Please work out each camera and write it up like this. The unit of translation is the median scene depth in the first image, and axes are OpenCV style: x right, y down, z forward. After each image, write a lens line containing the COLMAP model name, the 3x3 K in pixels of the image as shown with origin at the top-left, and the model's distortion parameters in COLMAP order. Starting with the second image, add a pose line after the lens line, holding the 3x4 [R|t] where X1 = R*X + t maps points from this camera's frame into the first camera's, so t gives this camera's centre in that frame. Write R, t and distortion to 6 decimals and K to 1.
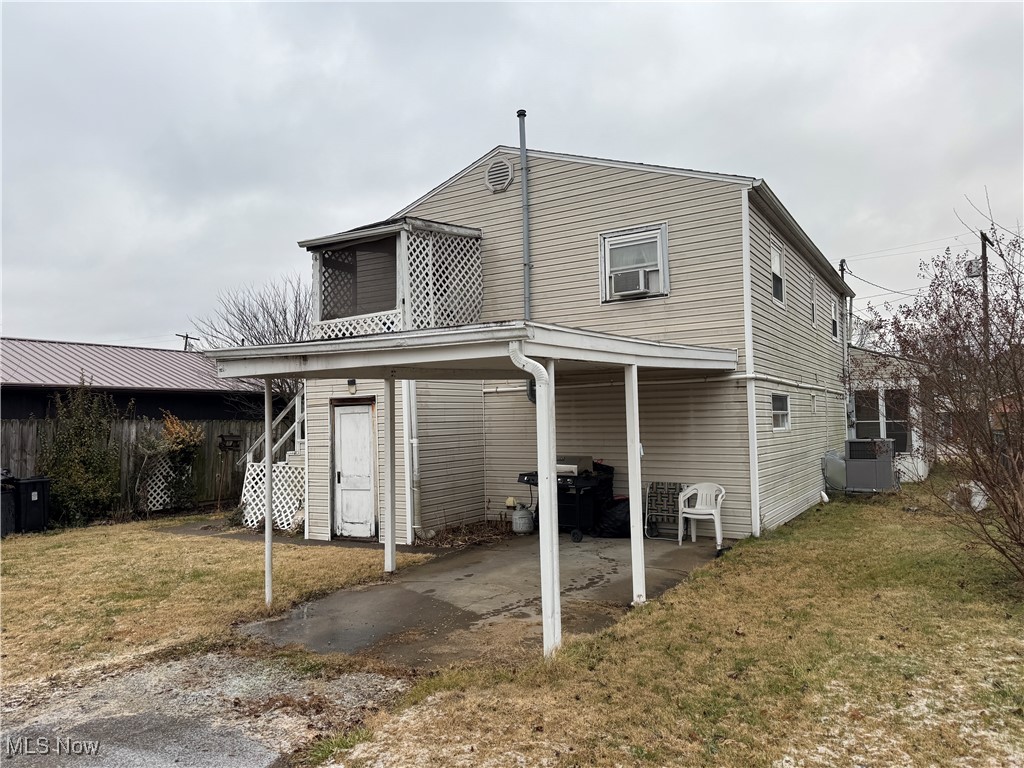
lens RADIAL K [[723.3, 0, 512.2], [0, 723.3, 384.8], [0, 0, 1]] dist [0.011483, -0.000370]
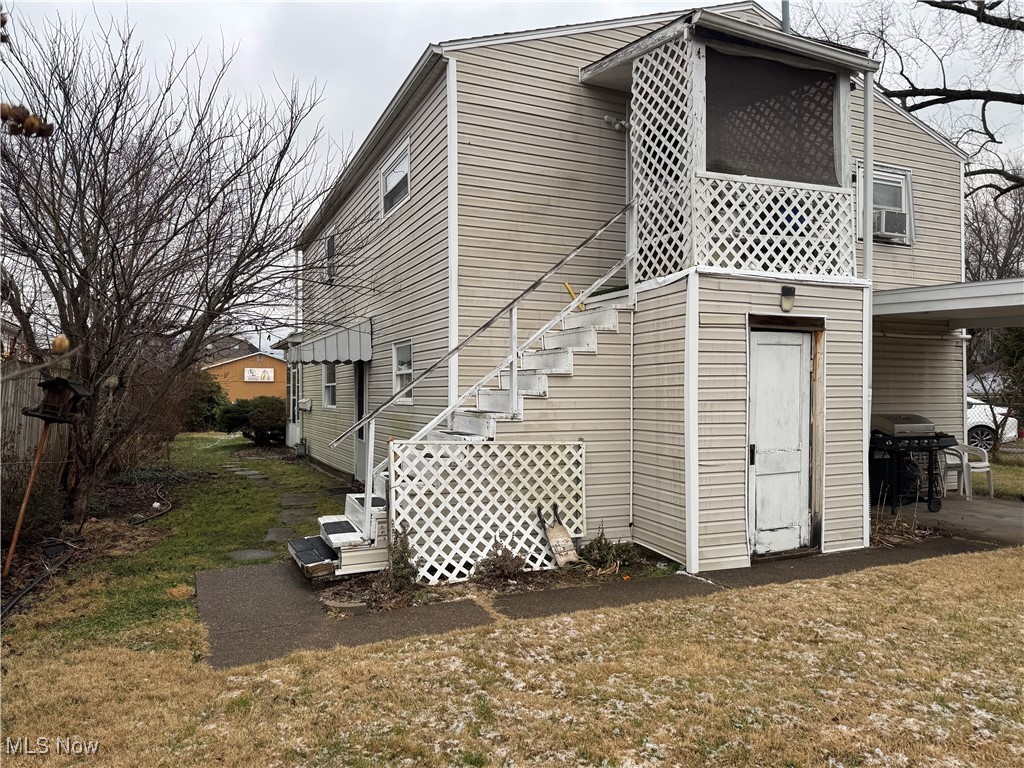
lens RADIAL K [[723.3, 0, 510.3], [0, 723.3, 385.2], [0, 0, 1]] dist [0.011483, -0.000370]
pose [[0.578697, 0.028876, 0.815031, -0.819003], [-0.057718, 0.998317, 0.005612, 0.081123], [-0.813498, -0.050290, 0.579390, 0.826833]]
